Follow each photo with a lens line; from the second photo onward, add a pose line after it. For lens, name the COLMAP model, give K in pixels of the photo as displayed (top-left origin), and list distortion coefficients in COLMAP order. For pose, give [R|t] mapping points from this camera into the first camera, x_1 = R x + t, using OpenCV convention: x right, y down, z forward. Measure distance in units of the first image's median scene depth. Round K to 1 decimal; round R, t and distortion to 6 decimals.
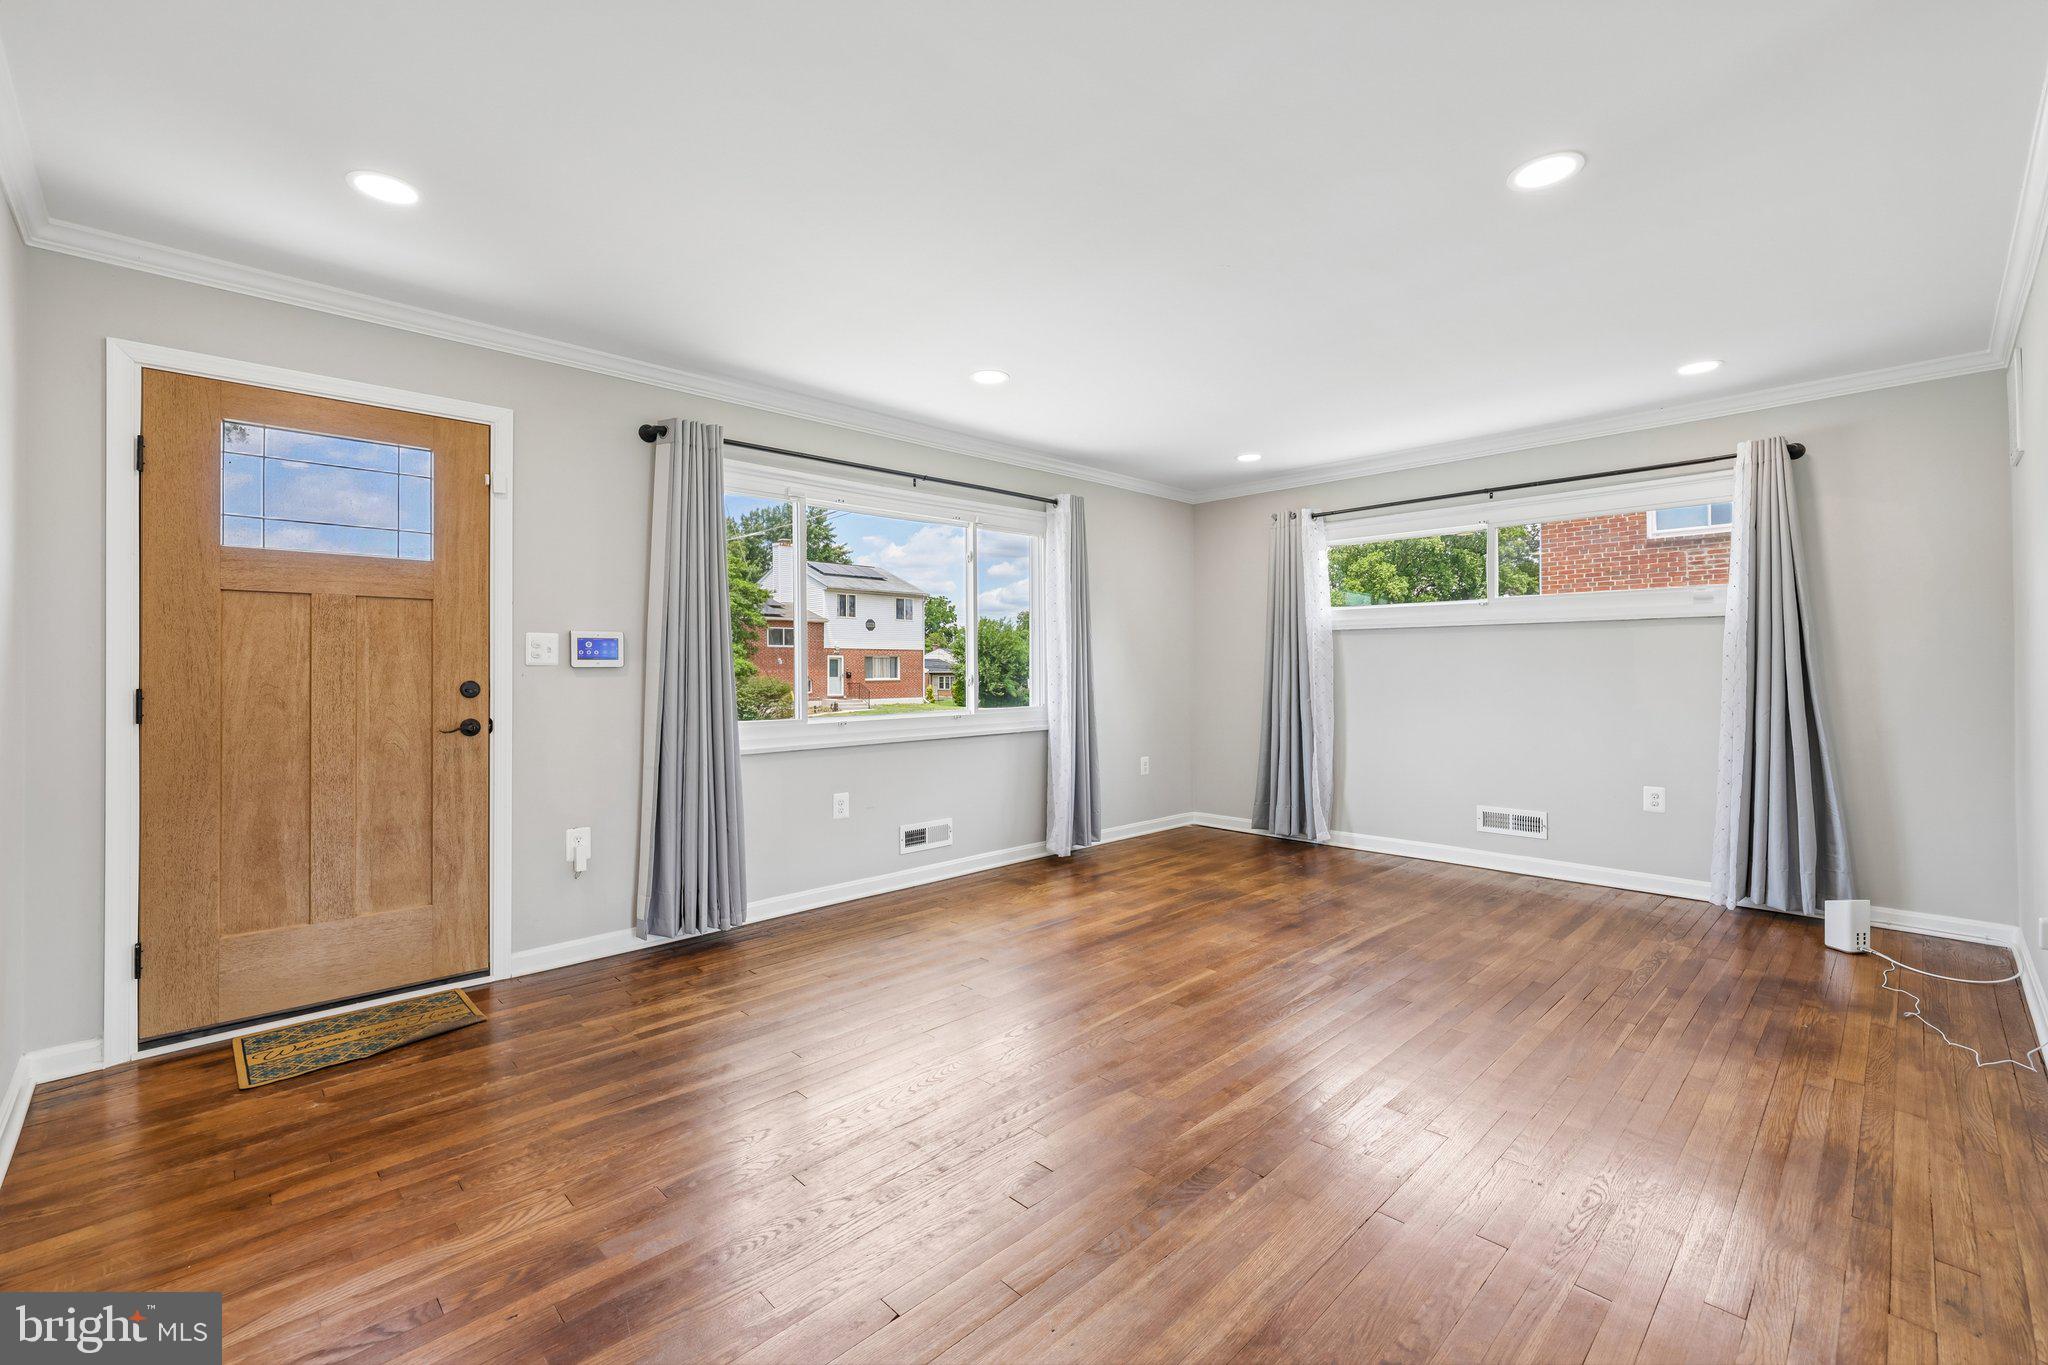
lens RADIAL K [[860.9, 0, 1012.2], [0, 860.9, 666.0], [0, 0, 1]] dist [-0.001201, 0.001179]
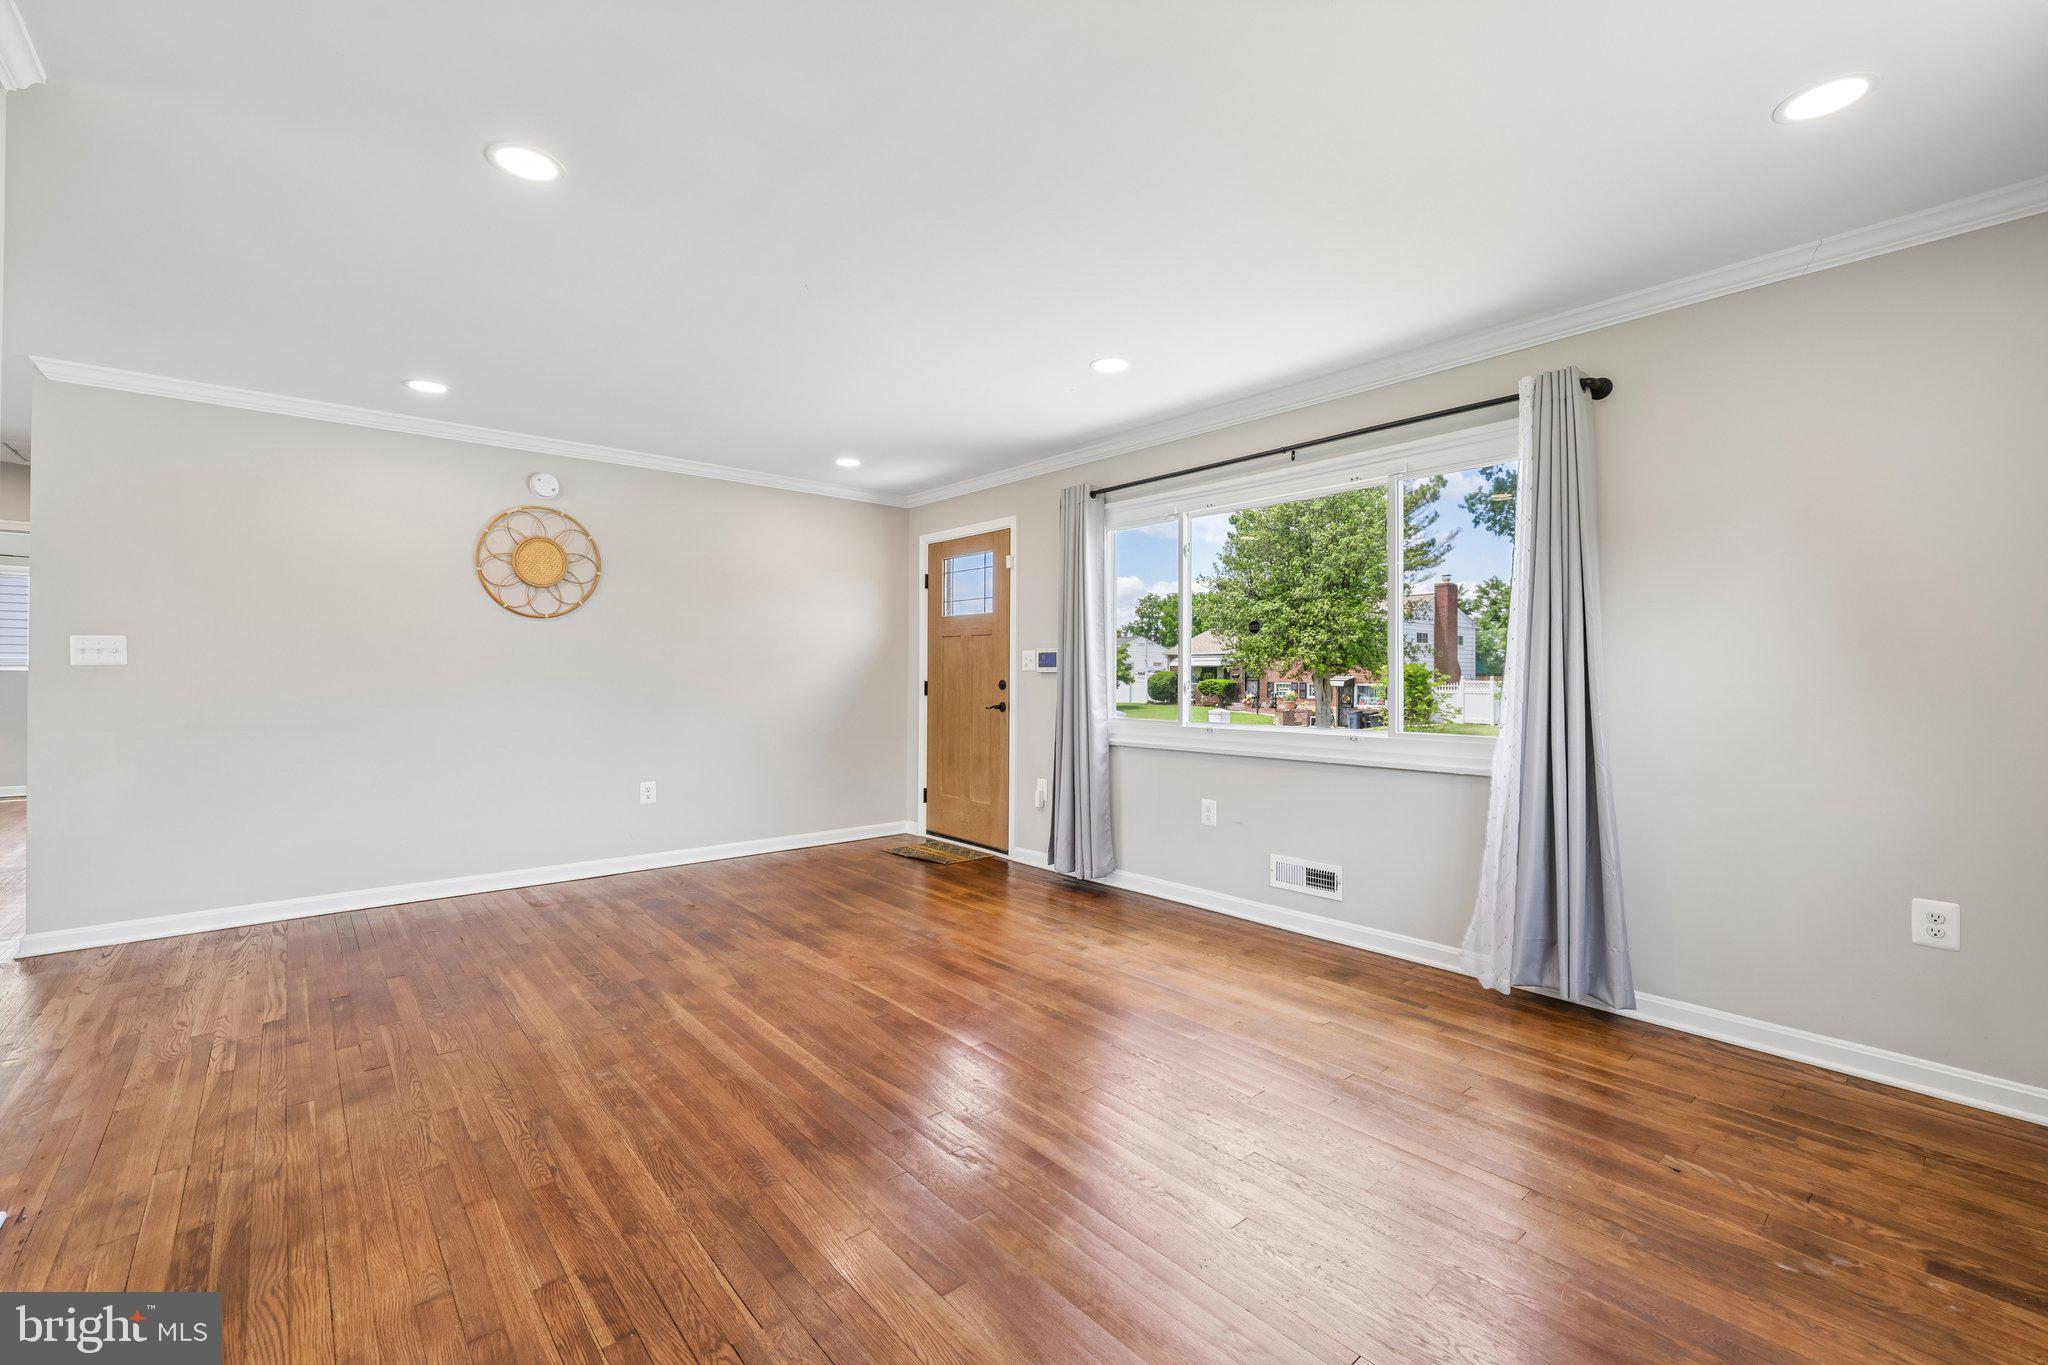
lens RADIAL K [[860.9, 0, 1013.9], [0, 860.9, 668.1], [0, 0, 1]] dist [-0.001201, 0.001179]
pose [[-0.058069, -0.001933, -0.998311, 0.960000], [-0.000436, 0.999998, -0.001911, -0.002613], [0.998312, 0.000324, -0.058070, 0.991348]]
